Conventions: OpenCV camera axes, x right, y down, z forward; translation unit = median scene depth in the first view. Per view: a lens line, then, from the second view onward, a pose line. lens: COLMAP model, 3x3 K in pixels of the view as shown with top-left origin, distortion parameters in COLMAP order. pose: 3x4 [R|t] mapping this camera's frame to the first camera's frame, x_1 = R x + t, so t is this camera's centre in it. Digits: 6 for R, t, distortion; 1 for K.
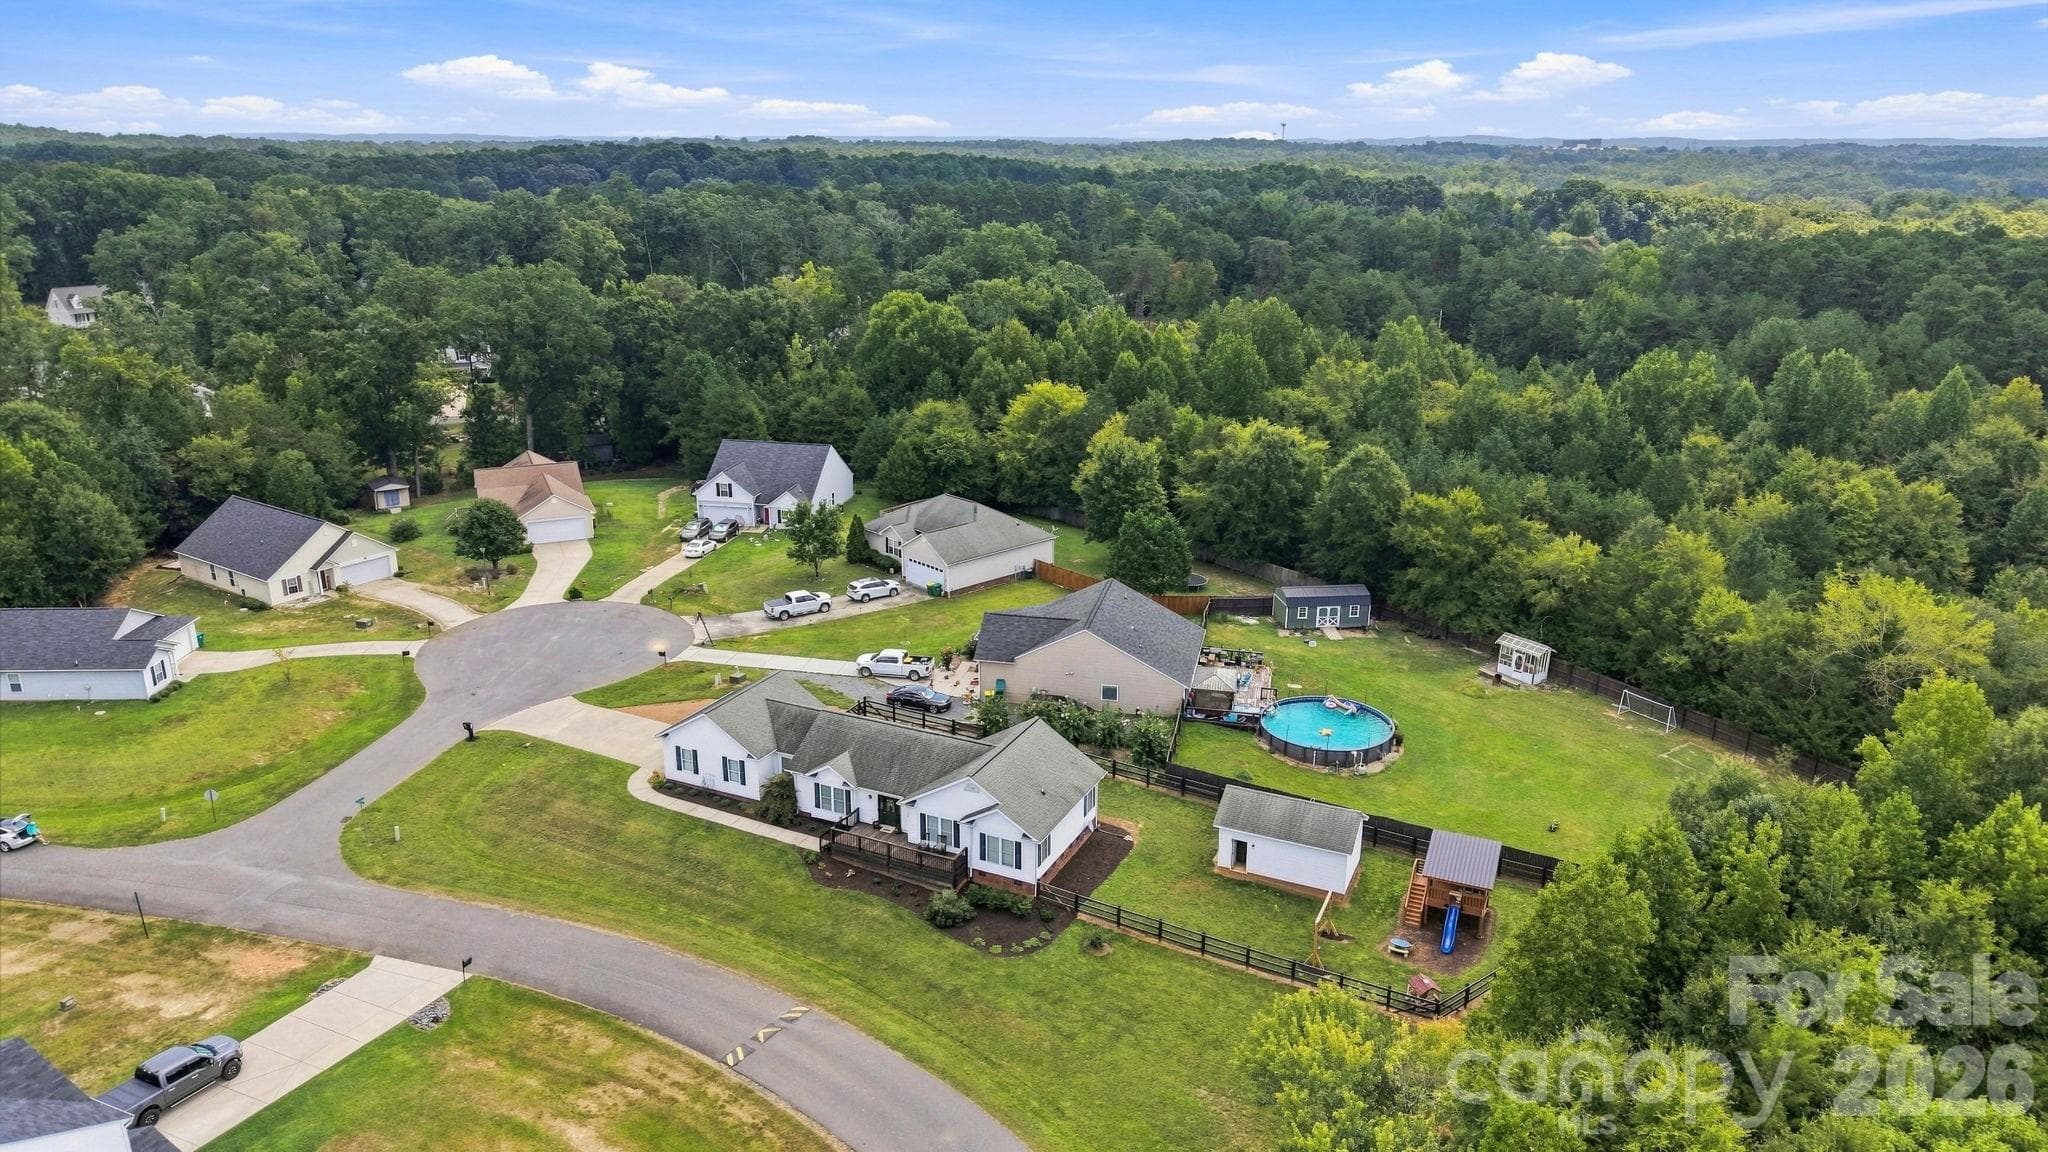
lens RADIAL K [[1371.8, 0, 1015.7], [0, 1371.8, 568.1], [0, 0, 1]] dist [0.046237, -0.049697]
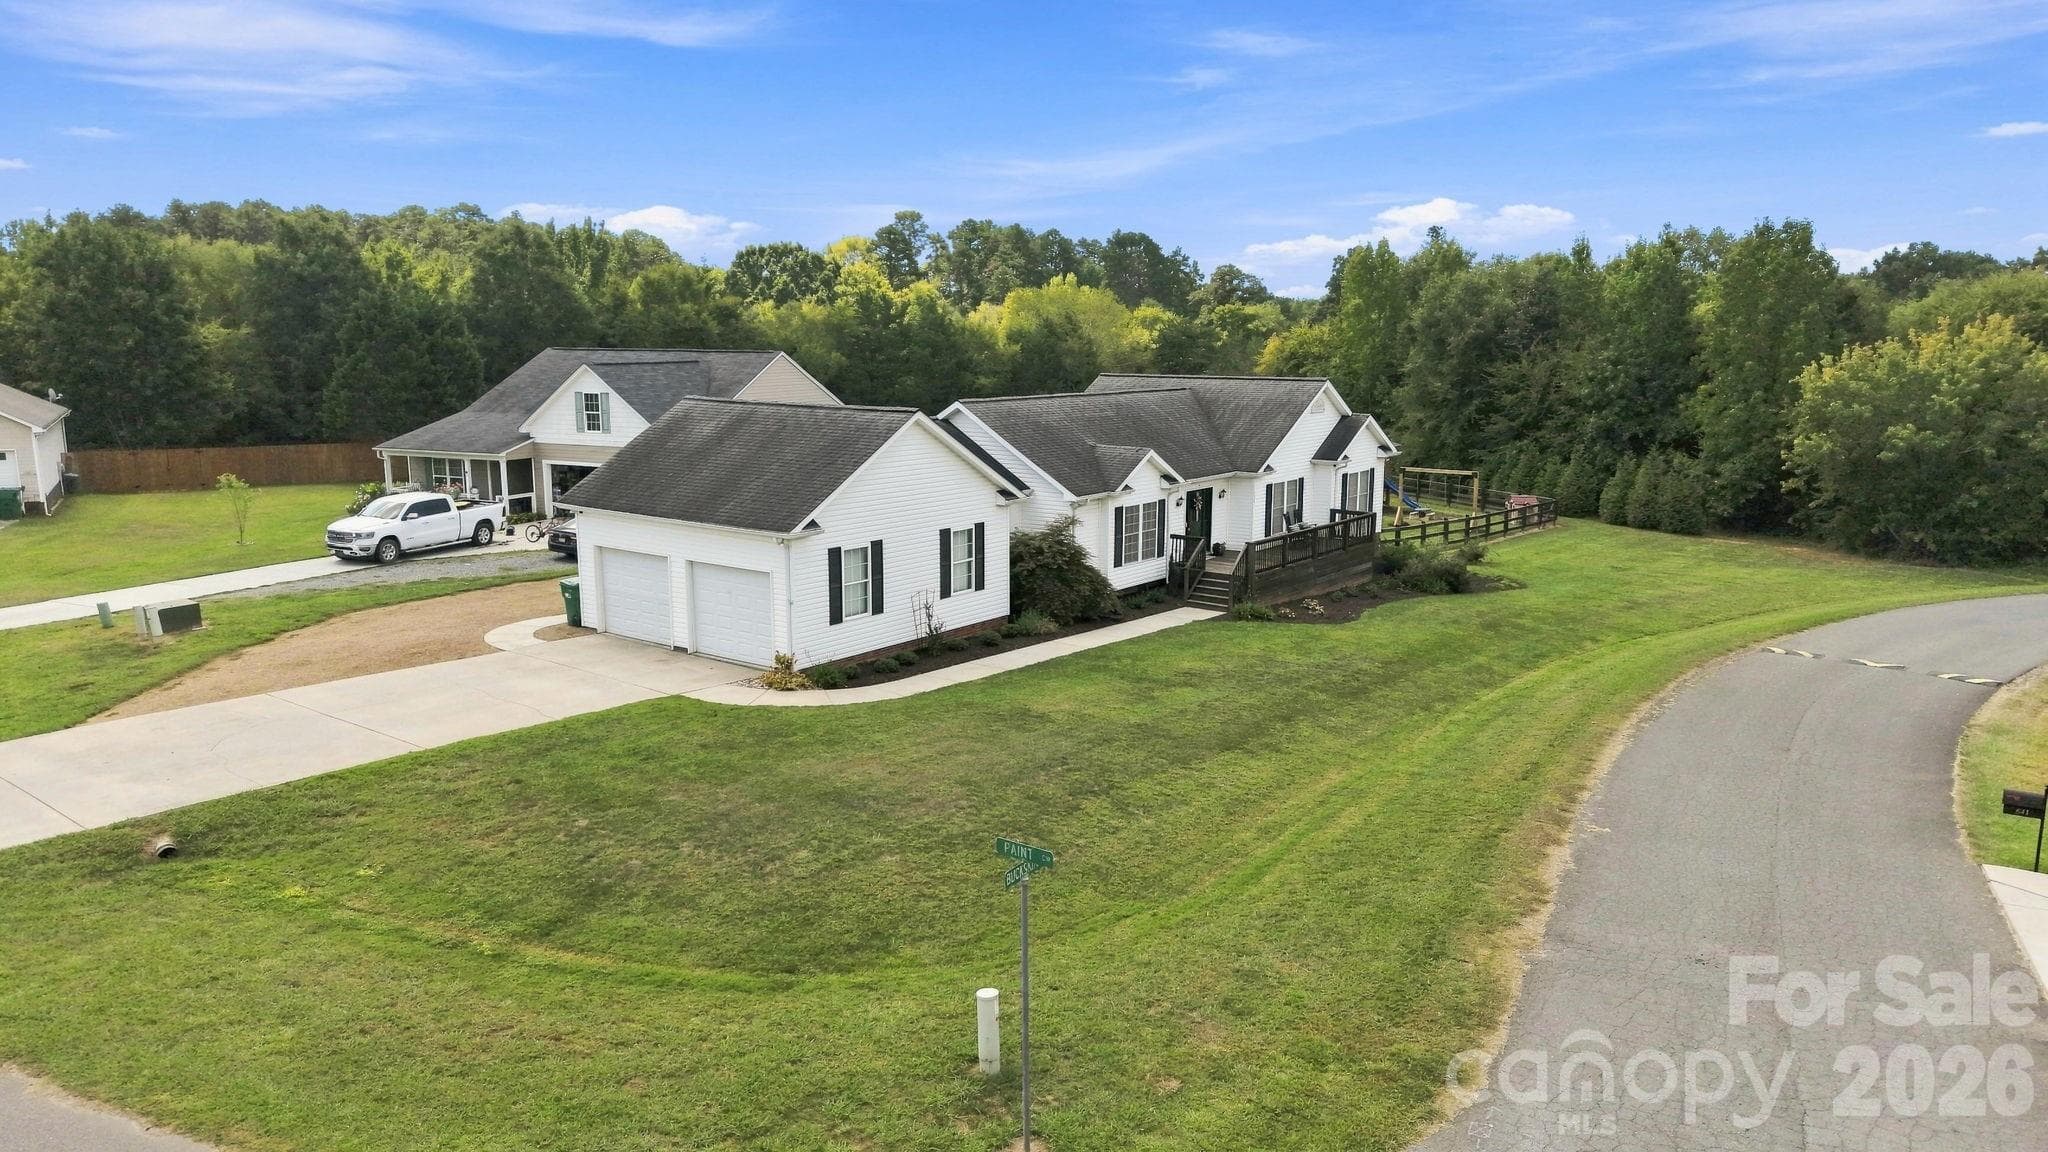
lens RADIAL K [[1371.8, 0, 1044.8], [0, 1371.8, 563.2], [0, 0, 1]] dist [0.046237, -0.049697]
pose [[0.185913, -0.165278, 0.968566, -0.494299], [0.294108, 0.949916, 0.105642, 0.098692], [-0.937516, 0.265223, 0.225211, 0.769973]]
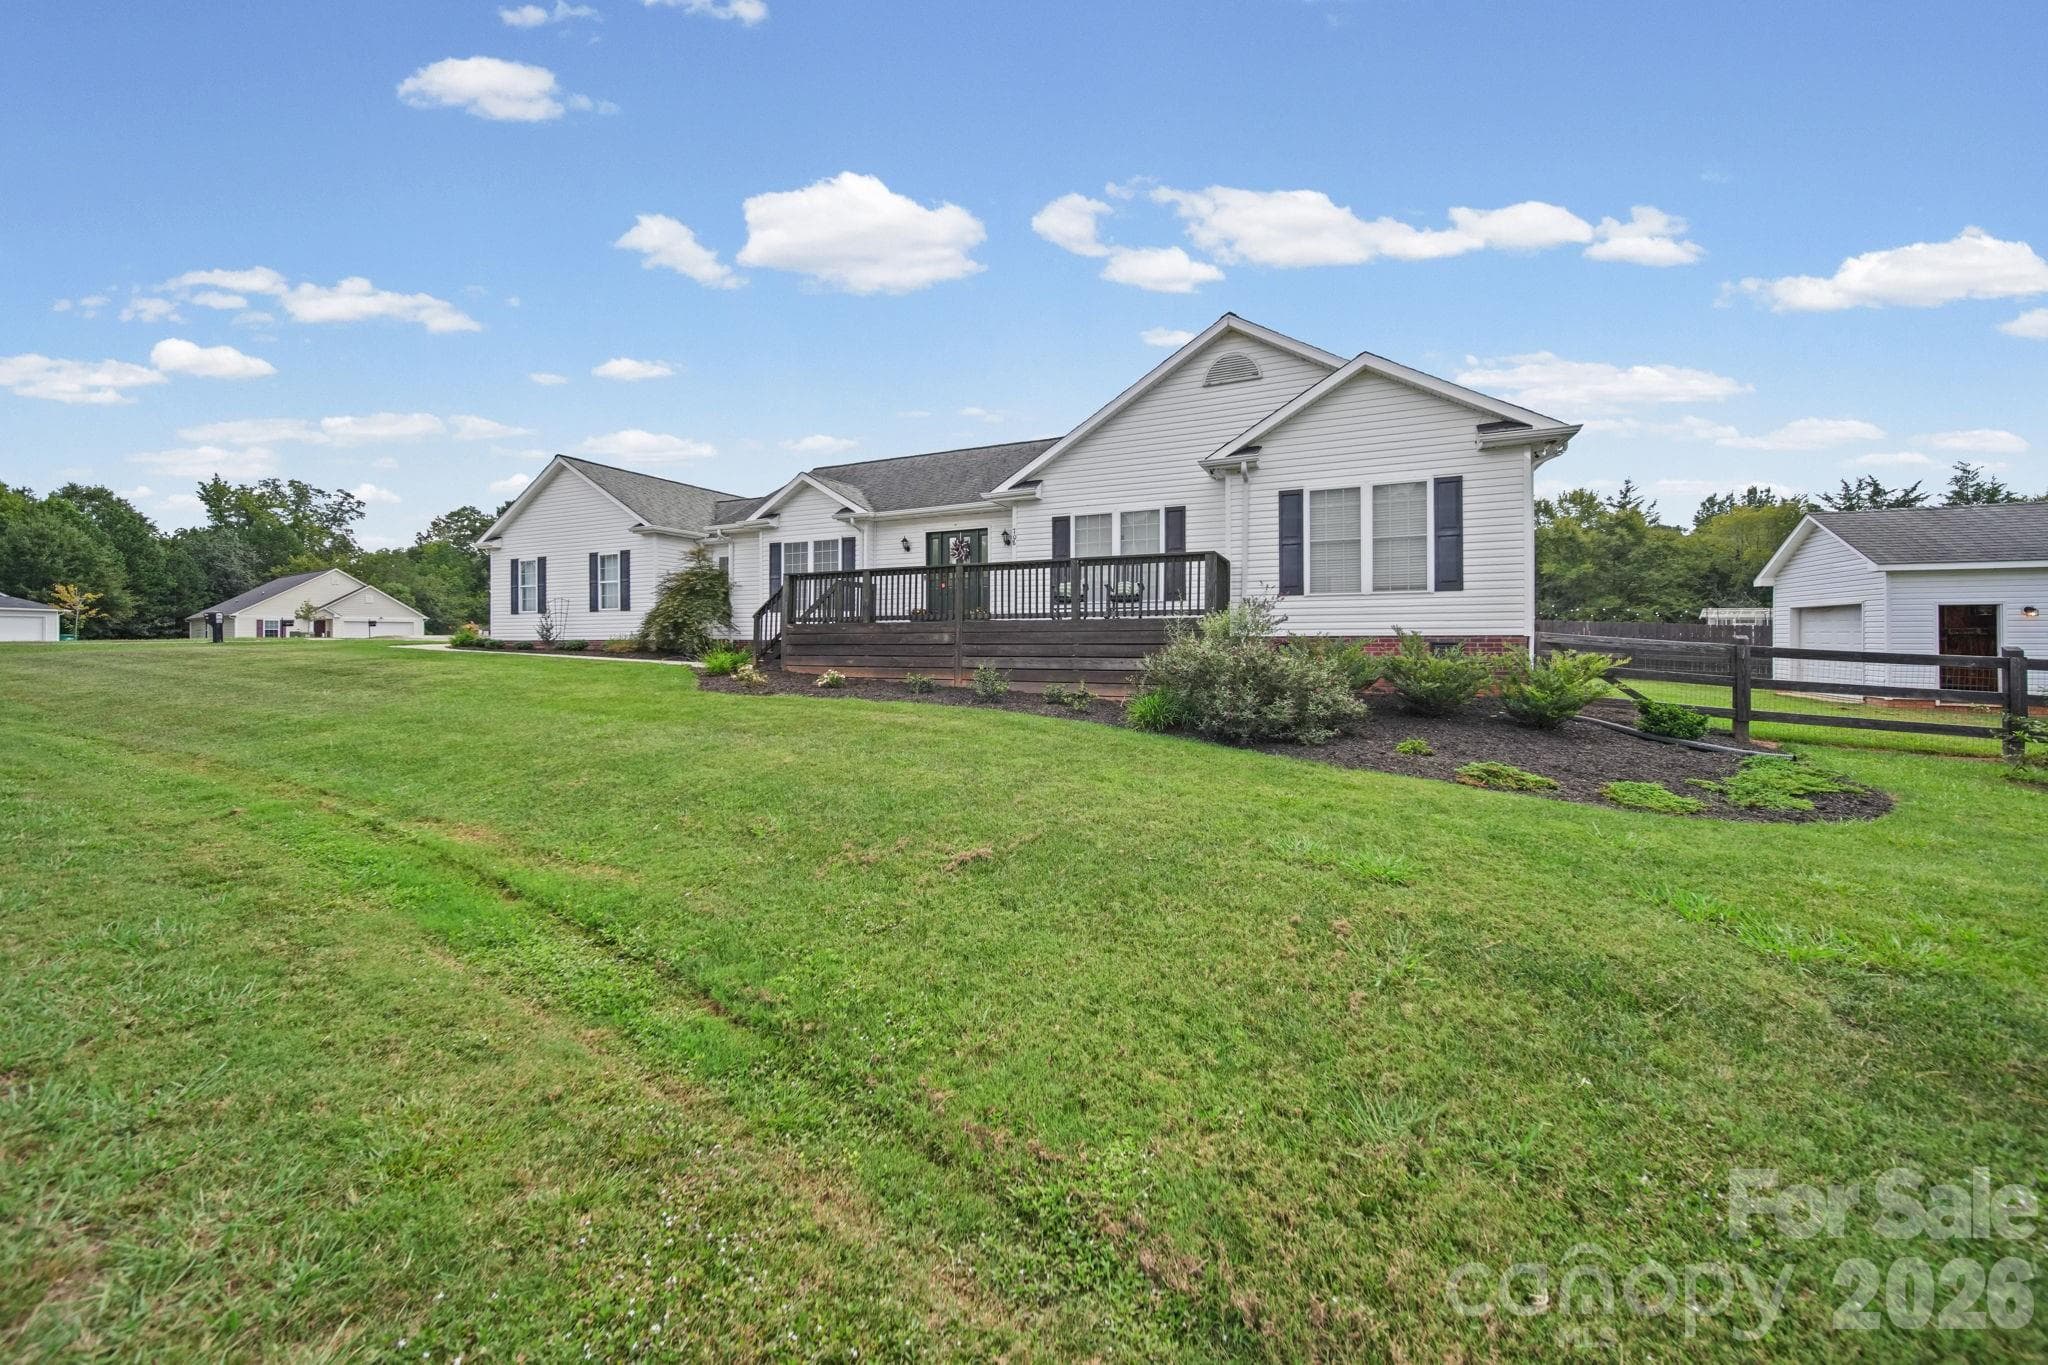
lens RADIAL K [[719.7, 0, 1033.7], [0, 719.7, 630.6], [0, 0, 1]] dist [0.000085, -0.000187]
pose [[0.999400, -0.006632, 0.033985, -0.063398], [0.016904, 0.950031, -0.311697, 0.206484], [-0.030220, 0.312085, 0.949574, 0.669610]]
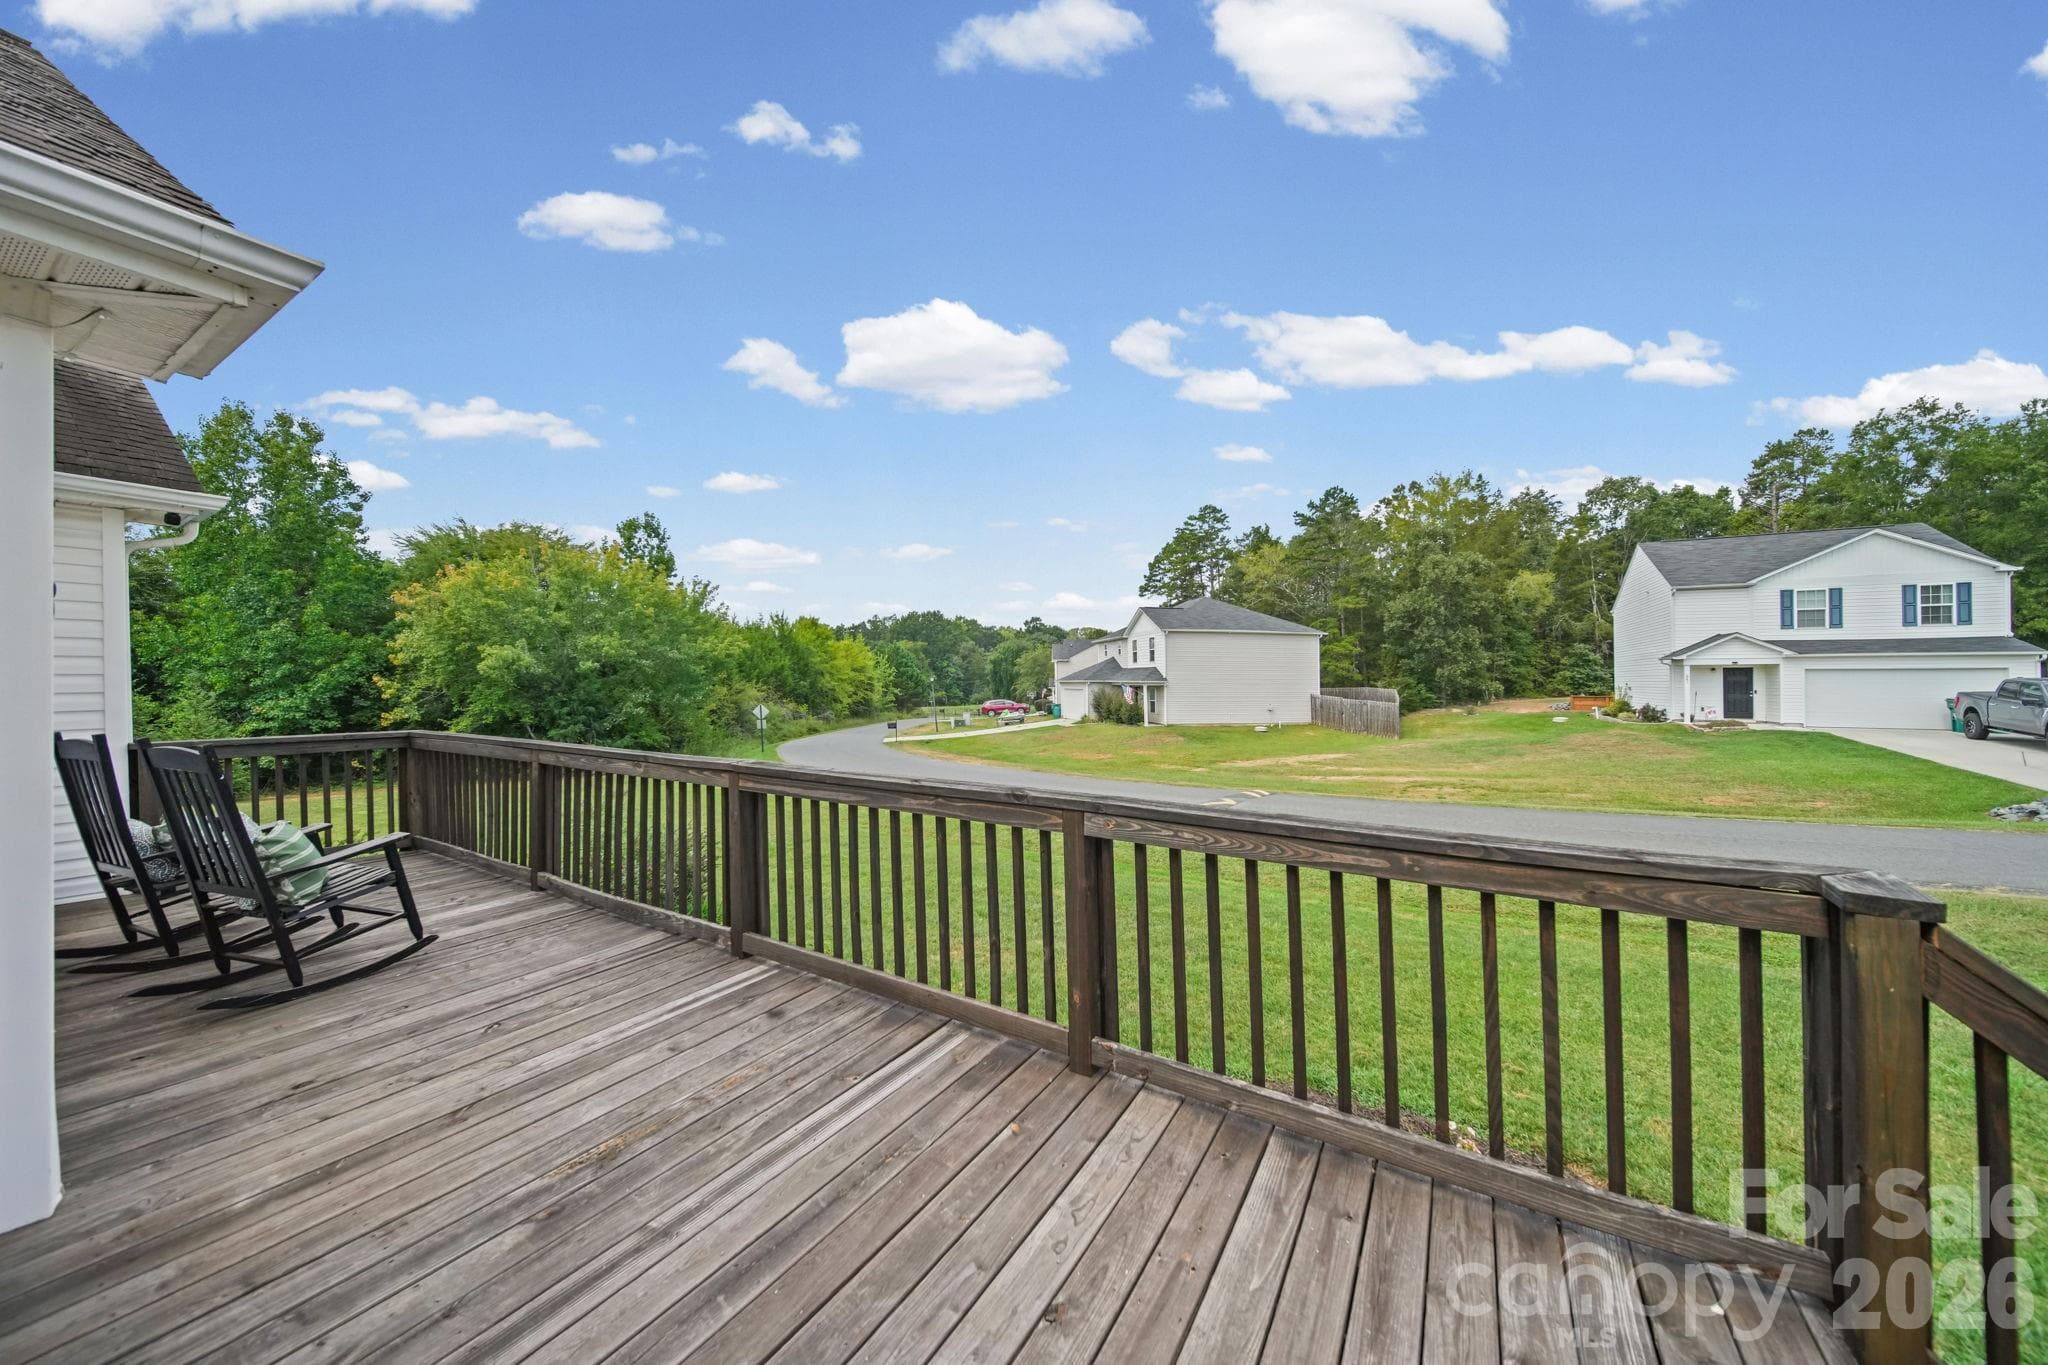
lens RADIAL K [[719.7, 0, 1035.7], [0, 719.7, 672.3], [0, 0, 1]] dist [0.000085, -0.000187]
pose [[-0.995747, -0.002289, 0.092098, -0.088097], [0.024754, 0.956279, 0.291405, 0.140420], [-0.088738, 0.292445, -0.952156, 0.821470]]
